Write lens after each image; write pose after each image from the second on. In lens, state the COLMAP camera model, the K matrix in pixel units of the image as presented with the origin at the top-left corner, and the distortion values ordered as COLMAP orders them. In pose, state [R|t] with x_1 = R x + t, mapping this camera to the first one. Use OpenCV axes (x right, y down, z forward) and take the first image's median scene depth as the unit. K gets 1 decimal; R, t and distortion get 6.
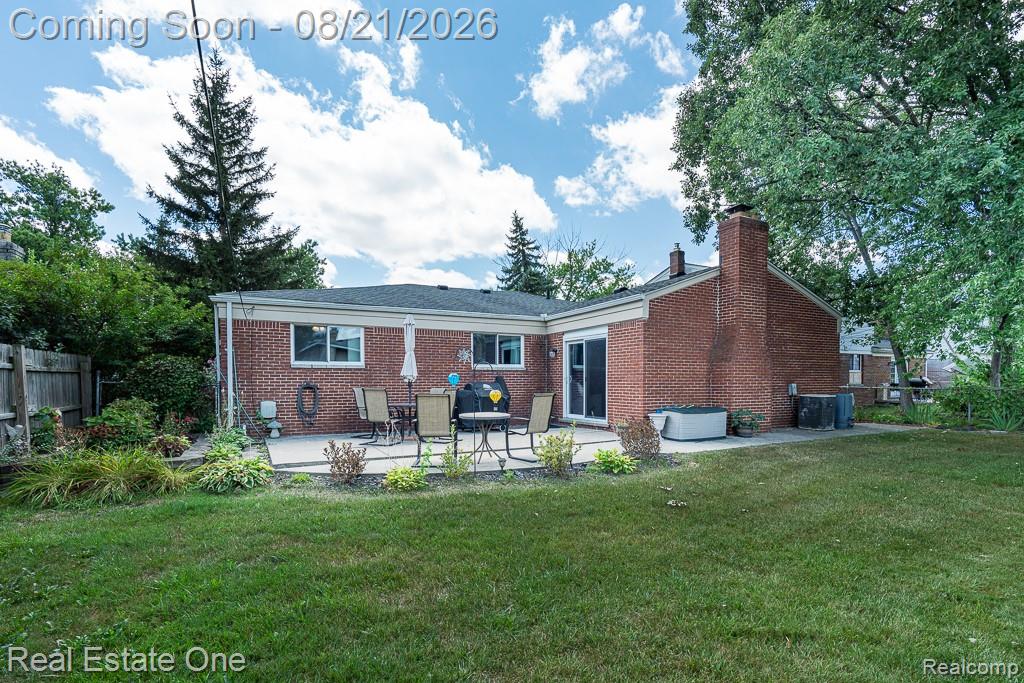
lens RADIAL K [[481.6, 0, 502.1], [0, 481.6, 365.1], [0, 0, 1]] dist [-0.013520, 0.000263]
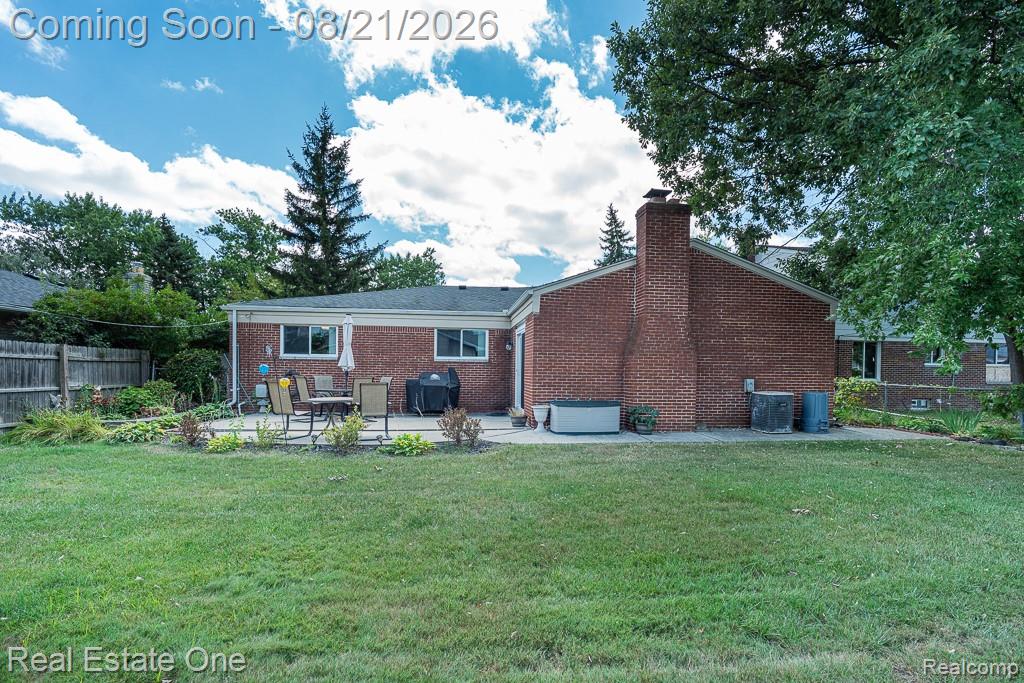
lens RADIAL K [[467.2, 0, 513.3], [0, 467.2, 345.5], [0, 0, 1]] dist [-0.010108, 0.002323]
pose [[0.939070, -0.005142, -0.343687, 0.497277], [-0.001901, 0.999795, -0.020152, -0.005536], [0.343720, 0.019578, 0.938868, 0.030478]]
